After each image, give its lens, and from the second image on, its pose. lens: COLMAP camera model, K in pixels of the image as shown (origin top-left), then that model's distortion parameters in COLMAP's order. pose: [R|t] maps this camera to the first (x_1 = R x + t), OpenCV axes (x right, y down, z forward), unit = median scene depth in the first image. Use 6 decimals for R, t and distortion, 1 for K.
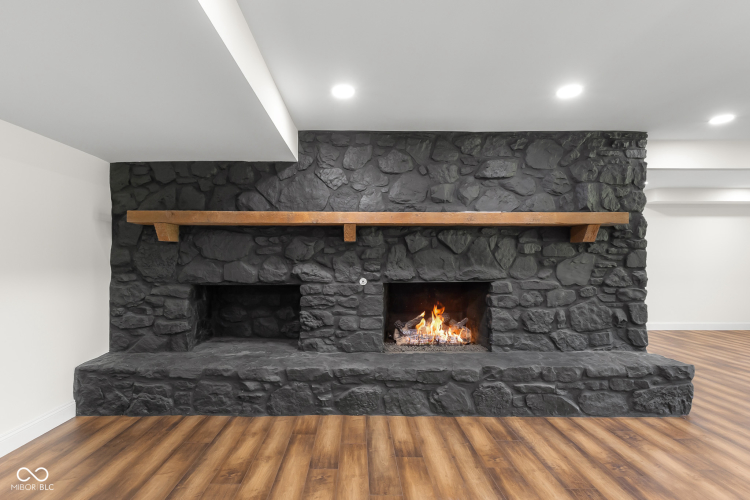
lens RADIAL K [[358.6, 0, 368.3], [0, 358.6, 267.6], [0, 0, 1]] dist [-0.005992, -0.000517]
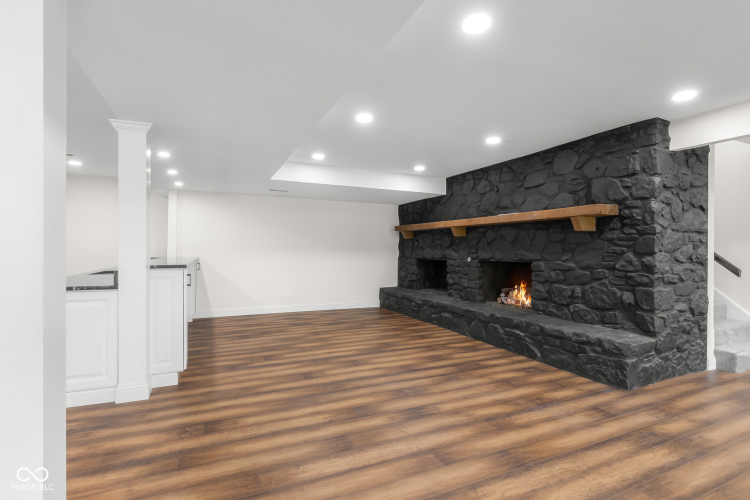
lens RADIAL K [[358.6, 0, 373.9], [0, 358.6, 249.4], [0, 0, 1]] dist [-0.005992, -0.000517]
pose [[0.418463, 0.002745, -0.908230, 1.347504], [-0.021016, 0.999757, -0.006661, 0.012606], [0.907991, 0.021875, 0.418419, -0.126886]]
